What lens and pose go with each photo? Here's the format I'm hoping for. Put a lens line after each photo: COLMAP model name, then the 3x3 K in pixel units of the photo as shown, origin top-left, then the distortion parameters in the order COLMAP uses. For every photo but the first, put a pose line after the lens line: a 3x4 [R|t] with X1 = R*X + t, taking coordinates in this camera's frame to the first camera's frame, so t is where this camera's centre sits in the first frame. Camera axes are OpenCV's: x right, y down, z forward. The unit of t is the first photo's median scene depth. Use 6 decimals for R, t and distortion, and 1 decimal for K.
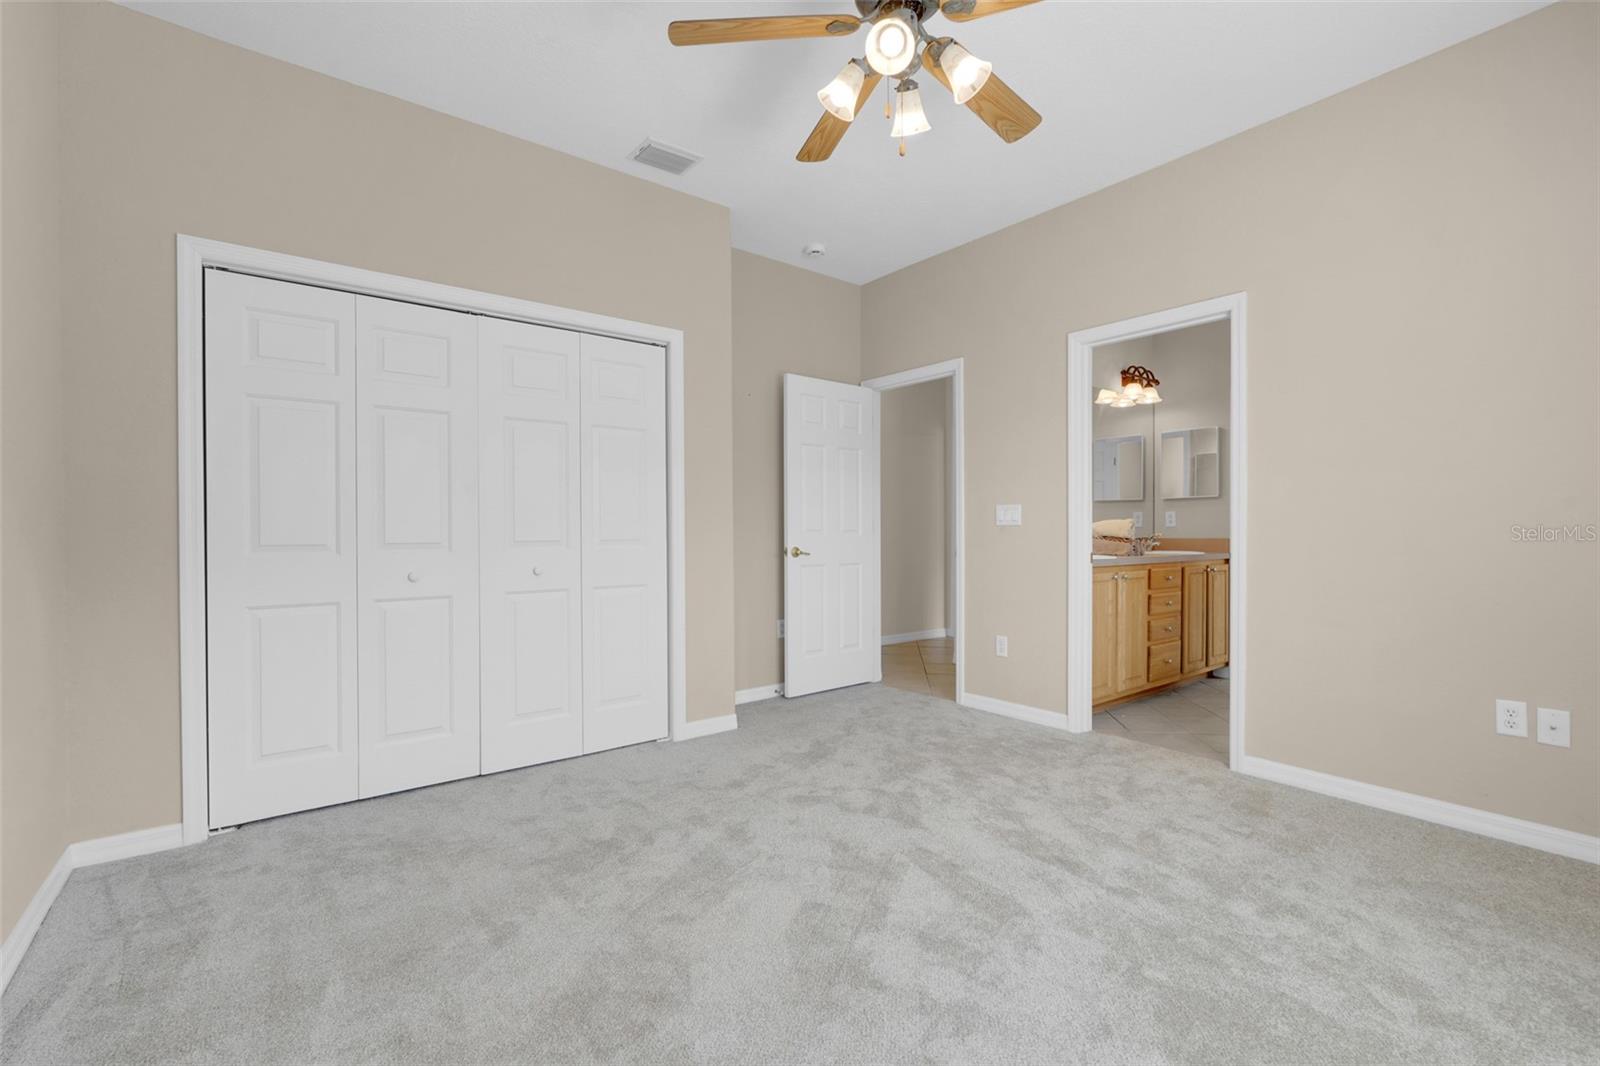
lens RADIAL K [[705.6, 0, 808.6], [0, 705.6, 538.7], [0, 0, 1]] dist [-0.011253, 0.006870]
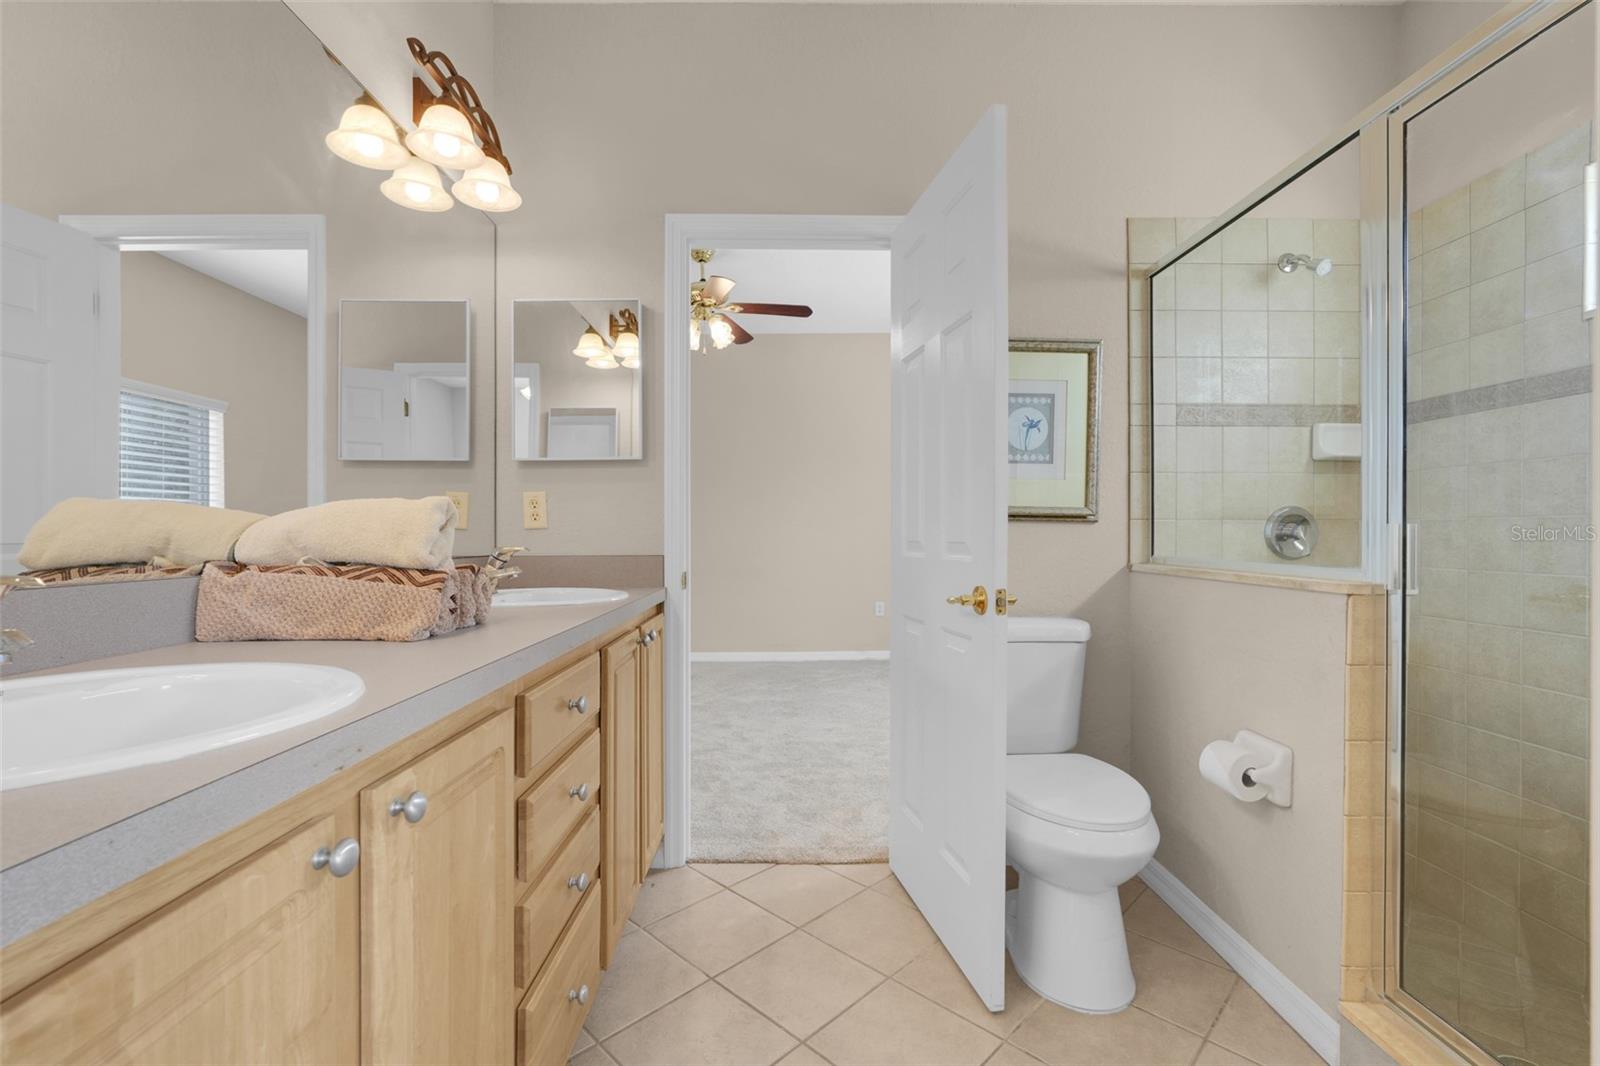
lens RADIAL K [[705.6, 0, 810.2], [0, 705.6, 538.1], [0, 0, 1]] dist [-0.011253, 0.006870]
pose [[0.608086, -0.002153, 0.793868, 0.295892], [0.004527, 0.999989, -0.000755, -0.010054], [-0.793858, 0.004053, 0.608090, 0.649605]]
